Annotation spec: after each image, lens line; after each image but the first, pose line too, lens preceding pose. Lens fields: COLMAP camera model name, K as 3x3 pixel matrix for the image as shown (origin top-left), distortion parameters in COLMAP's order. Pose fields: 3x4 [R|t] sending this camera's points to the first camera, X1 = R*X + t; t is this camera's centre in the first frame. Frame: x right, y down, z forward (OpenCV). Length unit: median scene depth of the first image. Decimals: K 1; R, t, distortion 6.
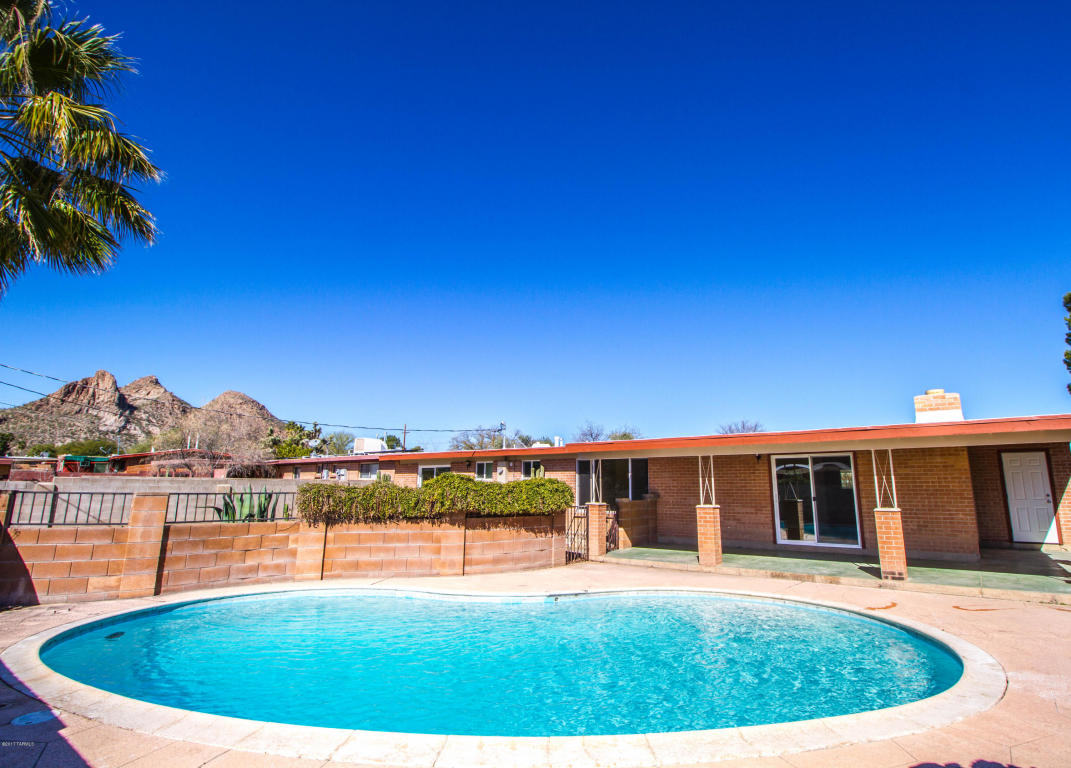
lens RADIAL K [[559.3, 0, 579.3], [0, 559.3, 370.8], [0, 0, 1]] dist [-0.001780, -0.004469]
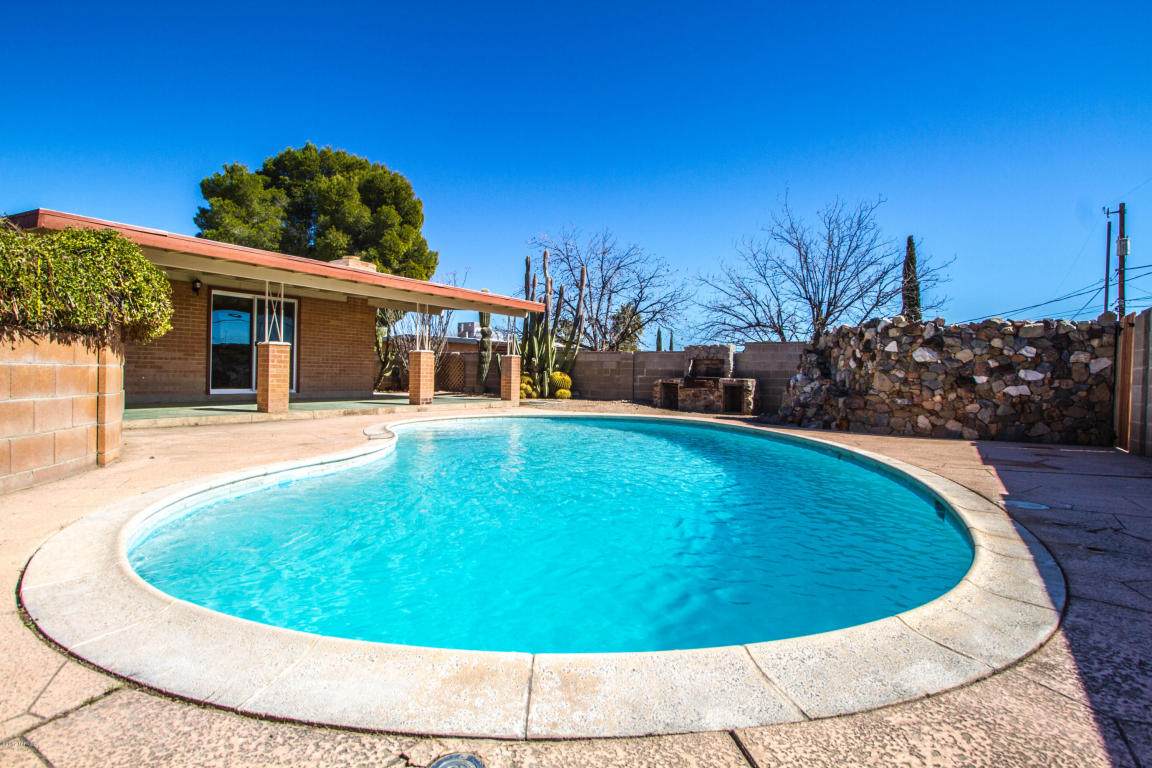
lens RADIAL K [[574.8, 0, 575.4], [0, 574.8, 379.7], [0, 0, 1]] dist [-0.000763, -0.000424]
pose [[-0.055809, -0.010759, 0.998384, -0.704841], [-0.217869, 0.975977, -0.001661, 0.223178], [-0.974381, -0.217609, -0.056812, 0.681977]]
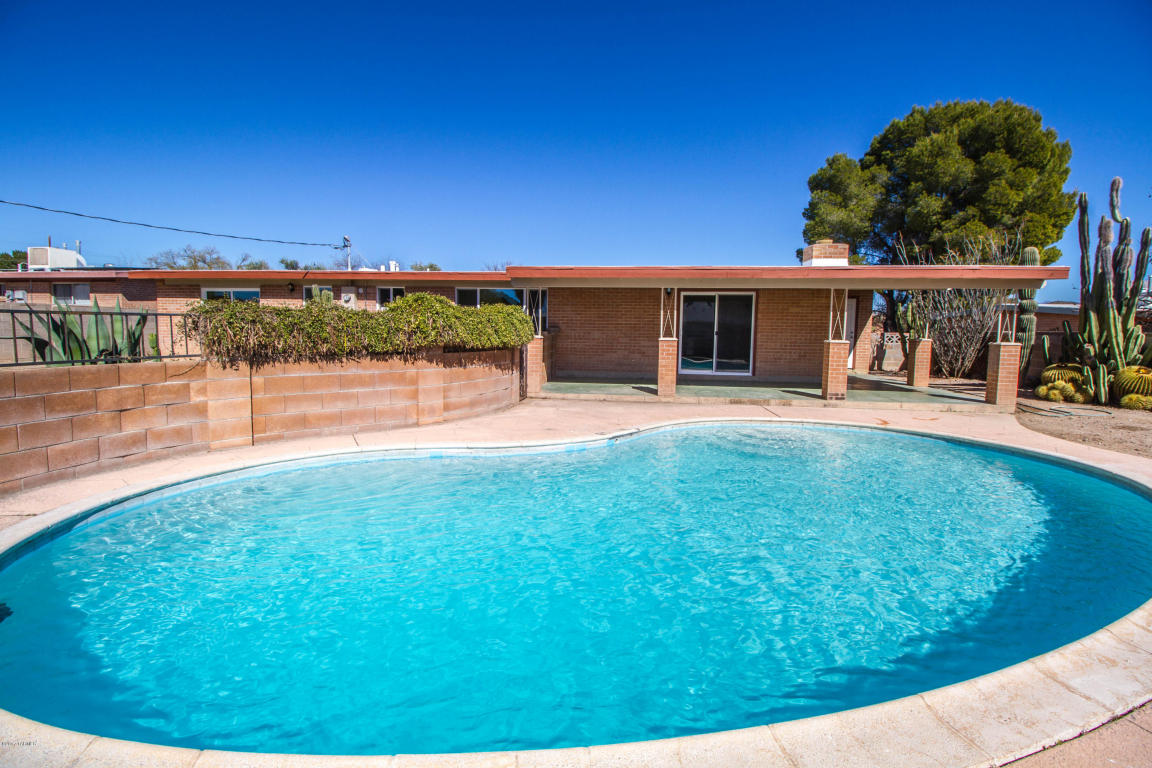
lens RADIAL K [[537.5, 0, 581.5], [0, 537.5, 376.4], [0, 0, 1]] dist [-0.003093, -0.010514]
pose [[0.874003, -0.031436, 0.484903, -0.407028], [-0.112352, 0.957791, 0.264600, 0.080447], [-0.472754, -0.285741, 0.833580, 0.296031]]
